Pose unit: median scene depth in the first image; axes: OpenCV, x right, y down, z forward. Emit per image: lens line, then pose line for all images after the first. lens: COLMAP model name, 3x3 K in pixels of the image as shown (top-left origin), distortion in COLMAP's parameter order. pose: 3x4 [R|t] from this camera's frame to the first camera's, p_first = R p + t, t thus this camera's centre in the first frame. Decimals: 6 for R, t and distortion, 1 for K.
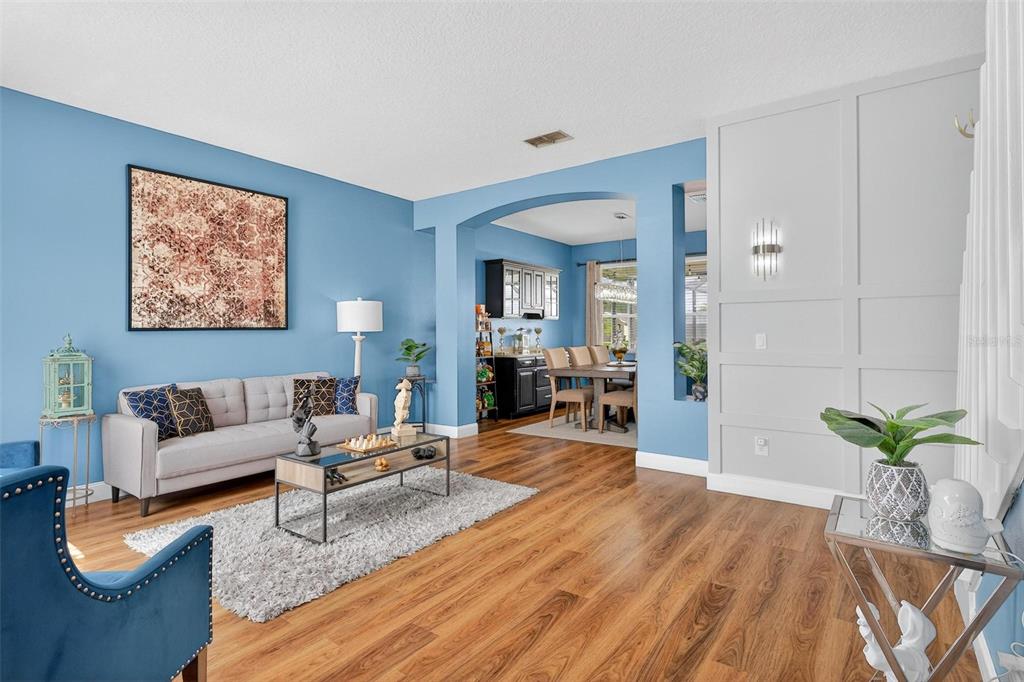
lens RADIAL K [[508.4, 0, 512.2], [0, 508.4, 337.1], [0, 0, 1]] dist [-0.018491, -0.000189]
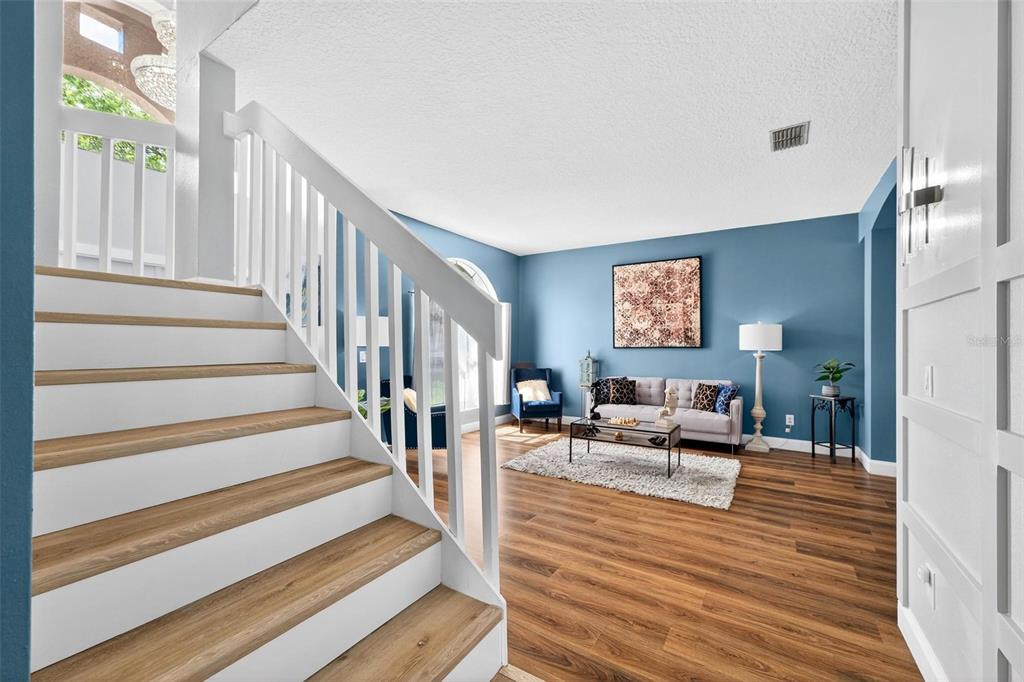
lens RADIAL K [[407.7, 0, 521.4], [0, 407.7, 347.1], [0, 0, 1]] dist [0.000902, 0.001651]
pose [[0.068780, 0.004619, -0.997621, 0.766664], [-0.013807, 0.999898, 0.003678, -0.017308], [0.997536, 0.013521, 0.068837, 0.483042]]
